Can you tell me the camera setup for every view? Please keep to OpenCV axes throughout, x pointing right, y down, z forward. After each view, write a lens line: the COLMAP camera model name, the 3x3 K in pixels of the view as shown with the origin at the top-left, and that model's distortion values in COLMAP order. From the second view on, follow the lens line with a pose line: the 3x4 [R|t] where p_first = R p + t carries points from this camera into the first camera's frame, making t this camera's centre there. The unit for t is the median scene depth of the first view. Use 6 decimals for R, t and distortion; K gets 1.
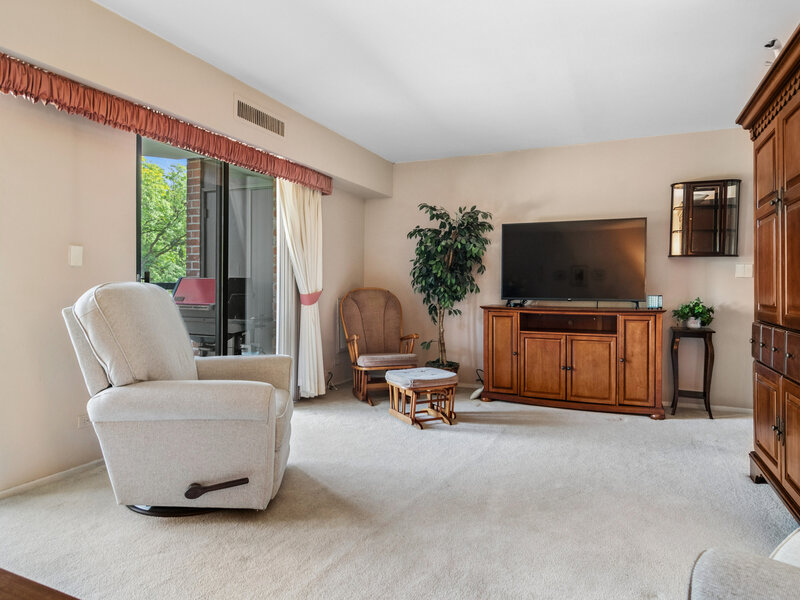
lens RADIAL K [[487.5, 0, 397.9], [0, 487.5, 294.0], [0, 0, 1]] dist [-0.002882, 0.002172]
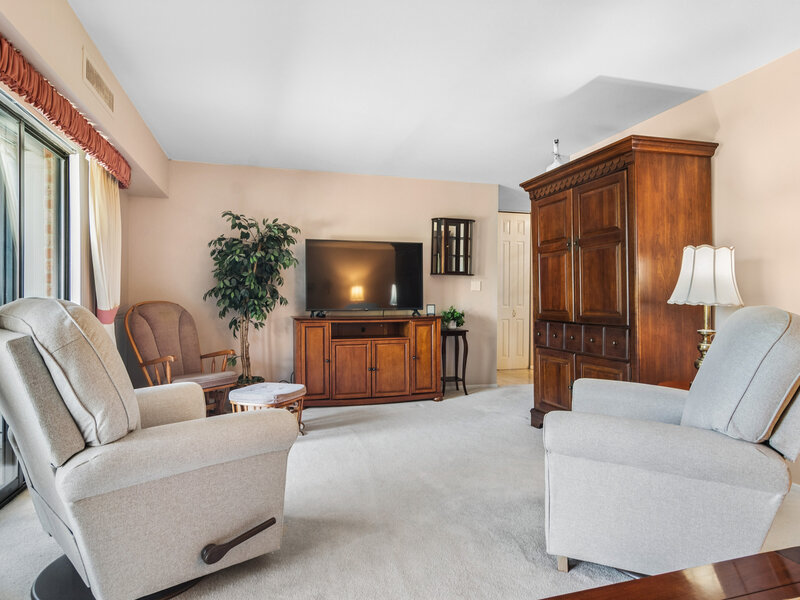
lens RADIAL K [[487.5, 0, 395.3], [0, 487.5, 299.5], [0, 0, 1]] dist [-0.002882, 0.002172]
pose [[0.759127, -0.009027, 0.650880, -0.361364], [0.015182, 0.999877, -0.003840, -0.007205], [-0.650765, 0.012797, 0.759171, 0.087978]]
